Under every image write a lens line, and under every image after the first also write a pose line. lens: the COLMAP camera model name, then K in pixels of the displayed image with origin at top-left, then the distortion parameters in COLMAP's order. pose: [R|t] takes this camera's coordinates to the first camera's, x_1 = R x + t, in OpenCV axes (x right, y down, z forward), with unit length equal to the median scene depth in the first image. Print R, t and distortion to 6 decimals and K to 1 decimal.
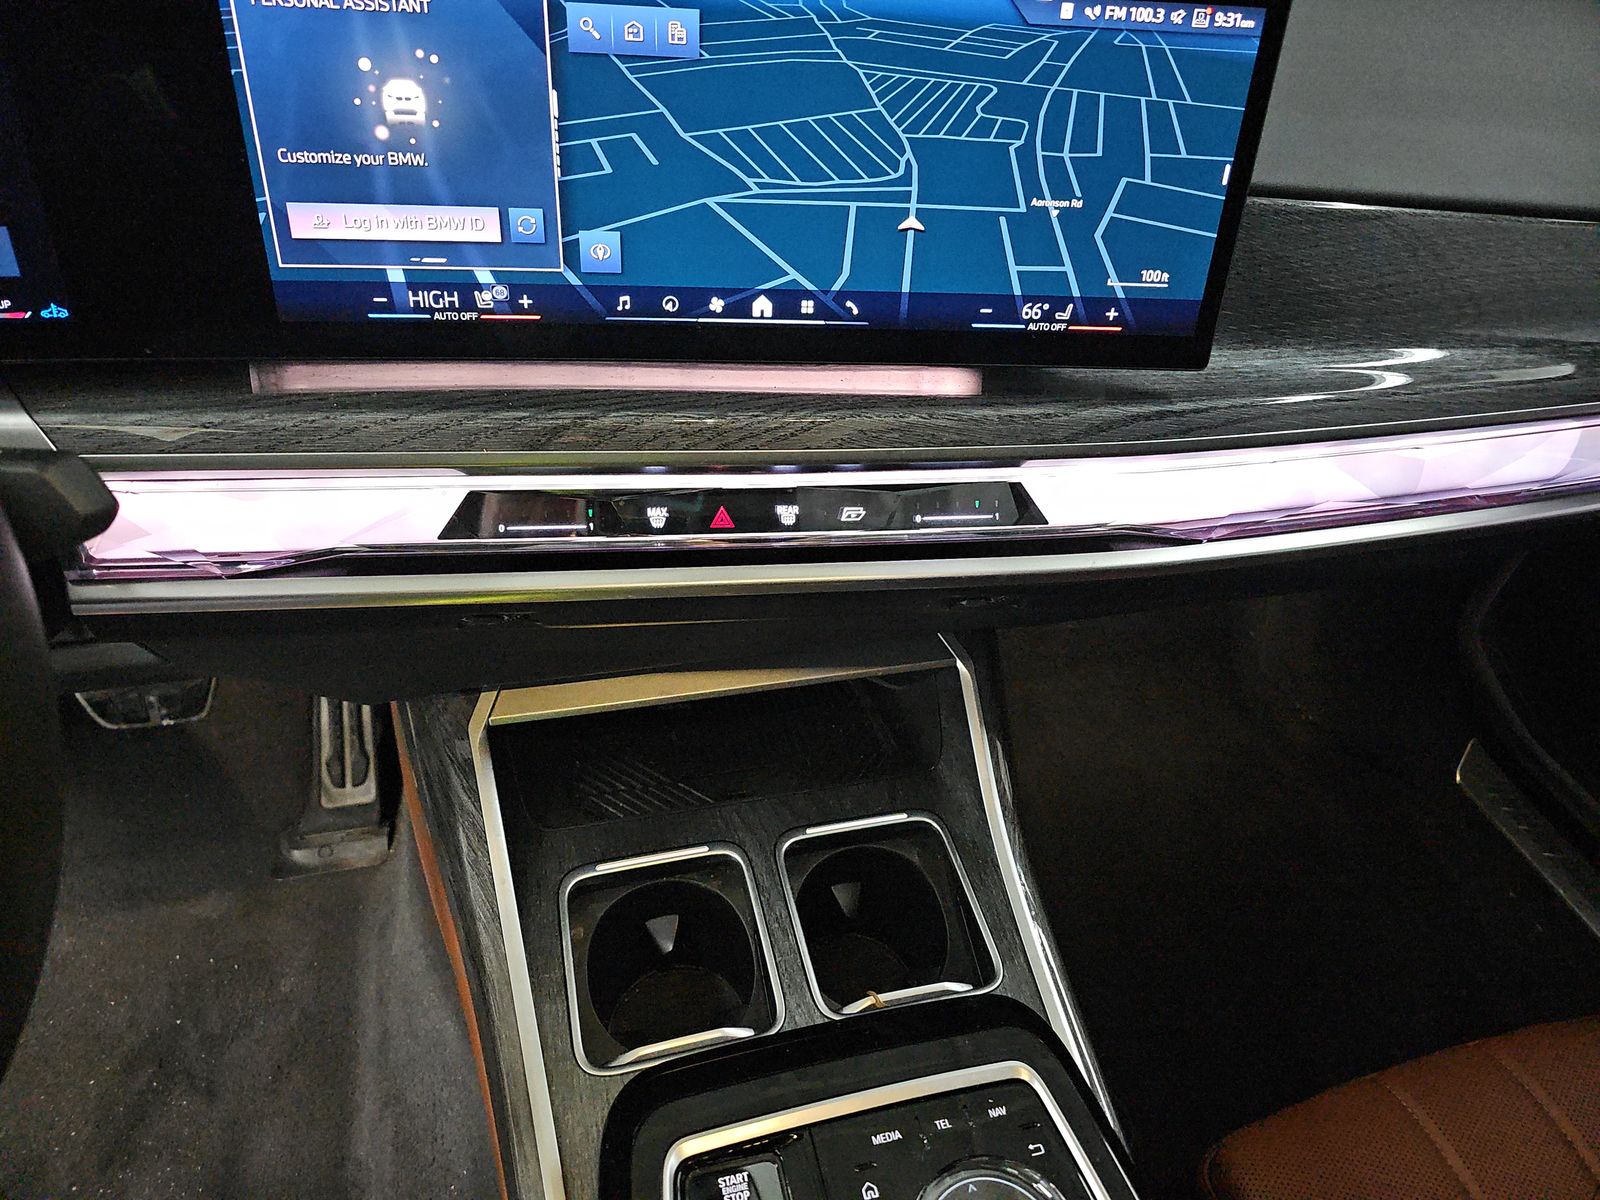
lens RADIAL K [[856.4, 0, 800.0], [0, 856.4, 600.0], [0, 0, 1]] dist [0.000857, 0.001223]
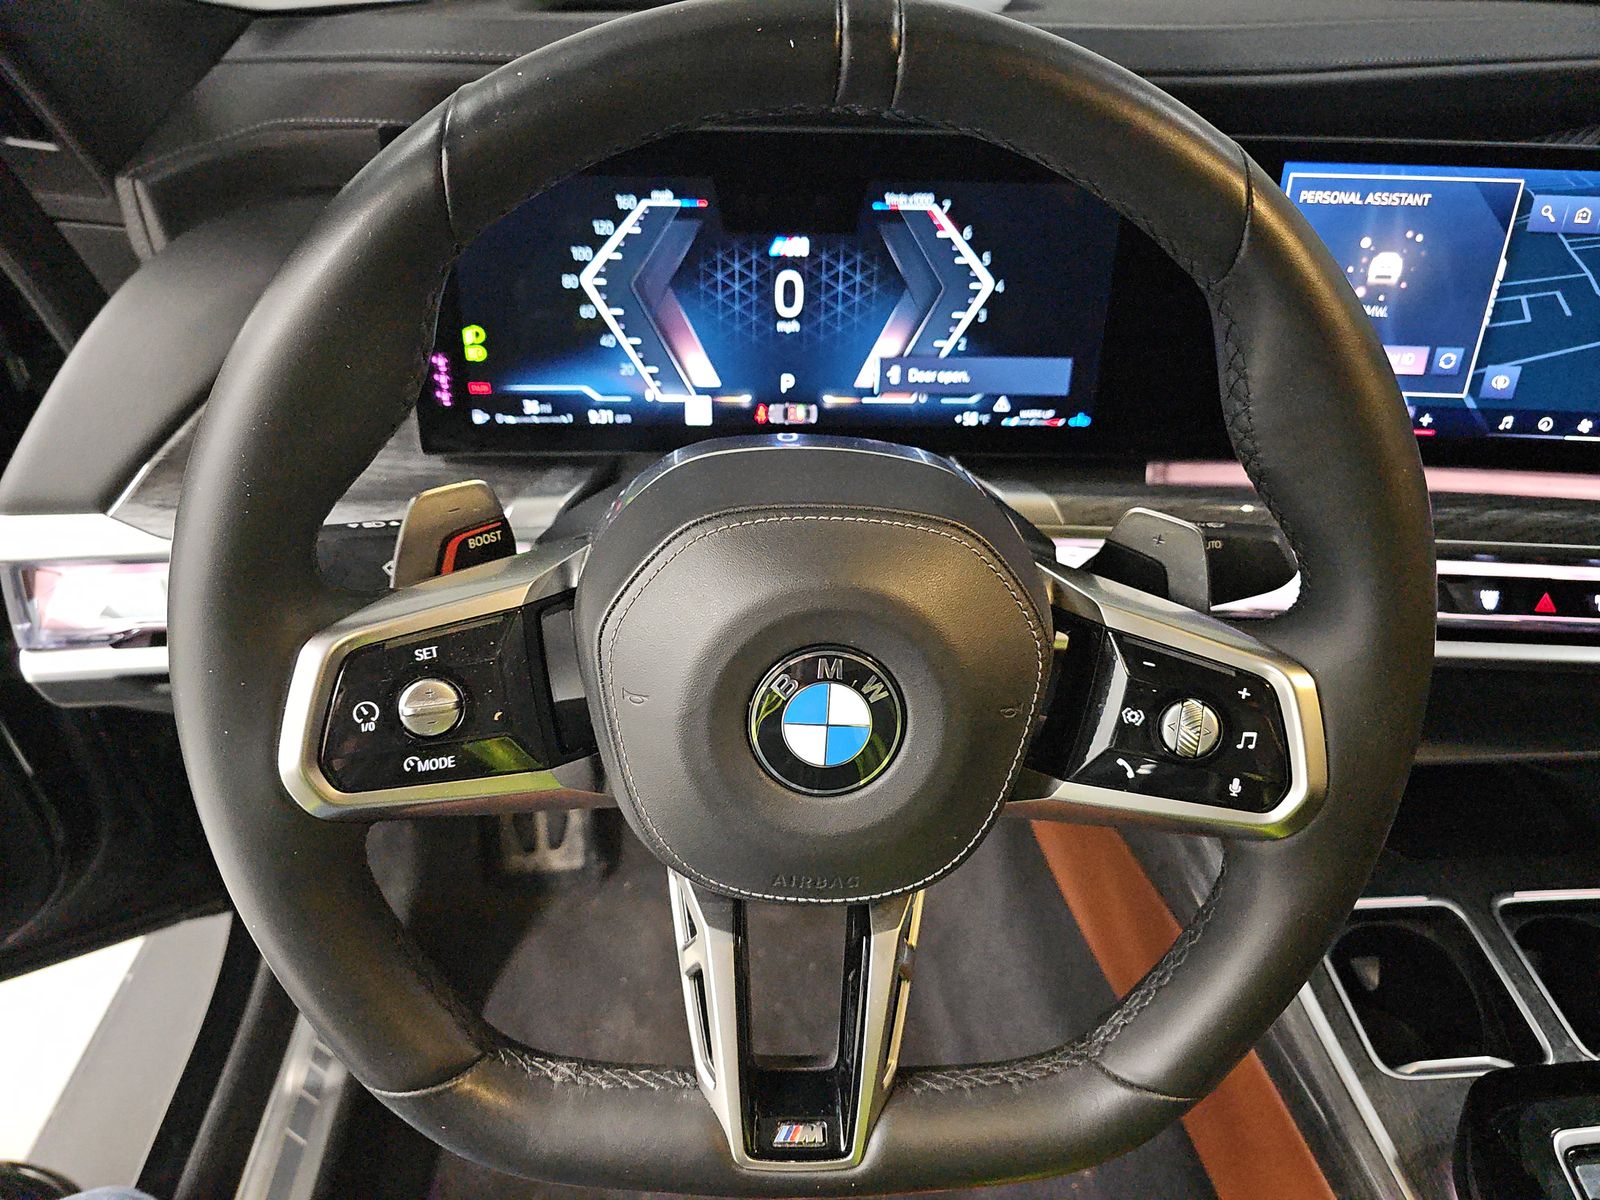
lens RADIAL K [[856.4, 0, 800.0], [0, 856.4, 600.0], [0, 0, 1]] dist [0.000857, 0.001223]
pose [[0.988763, 0.056582, -0.138367, -1.059283], [-0.069501, 0.993478, -0.090390, 0.085624], [0.132350, 0.098991, 0.986248, -0.319437]]
